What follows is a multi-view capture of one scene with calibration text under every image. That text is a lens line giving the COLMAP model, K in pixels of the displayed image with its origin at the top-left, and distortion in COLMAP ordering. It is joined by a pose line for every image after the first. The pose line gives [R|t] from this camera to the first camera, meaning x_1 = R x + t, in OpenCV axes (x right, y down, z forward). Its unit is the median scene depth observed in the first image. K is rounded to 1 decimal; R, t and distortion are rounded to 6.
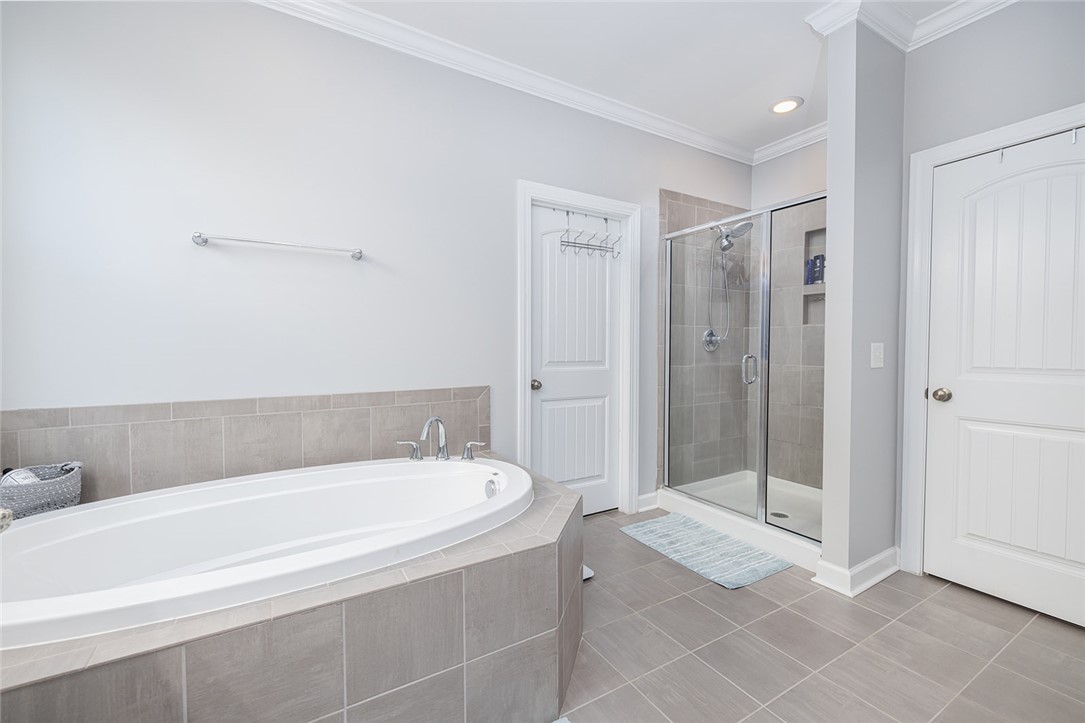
lens RADIAL K [[453.3, 0, 542.5], [0, 453.3, 361.5], [0, 0, 1]] dist [0.001079, -0.000853]
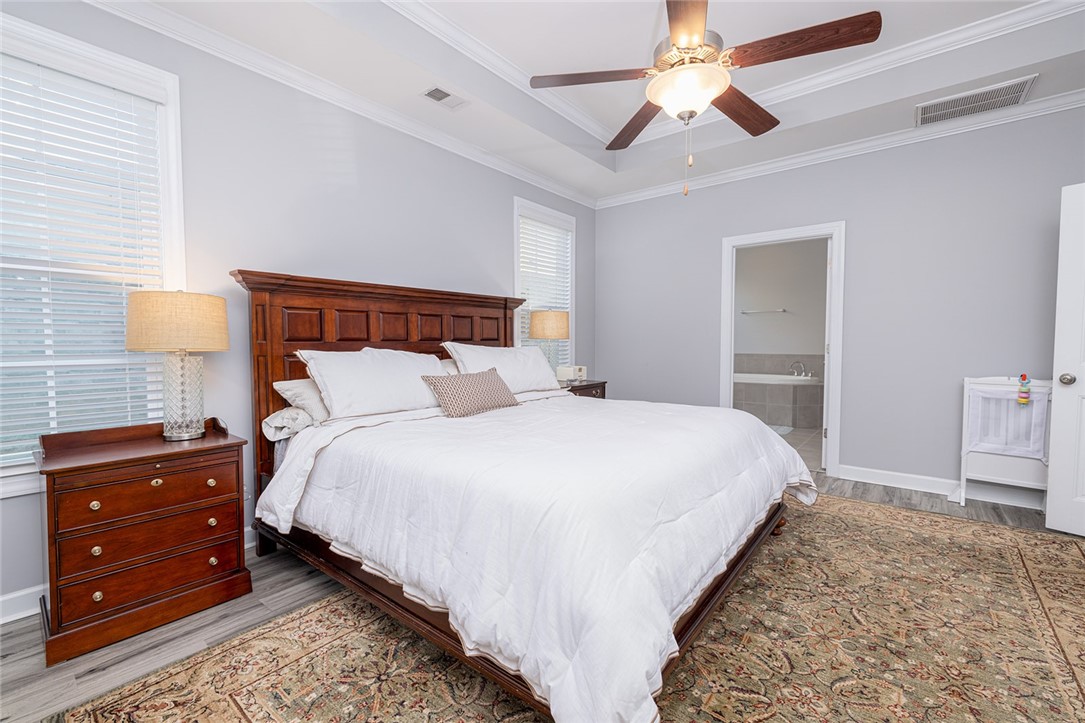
lens RADIAL K [[464.4, 0, 542.5], [0, 464.4, 361.5], [0, 0, 1]] dist [0.000970, -0.000768]
pose [[0.347440, 0.045107, -0.936617, 2.354698], [-0.031819, 0.998834, 0.036300, 0.065465], [0.937162, 0.017191, 0.348470, -1.950103]]
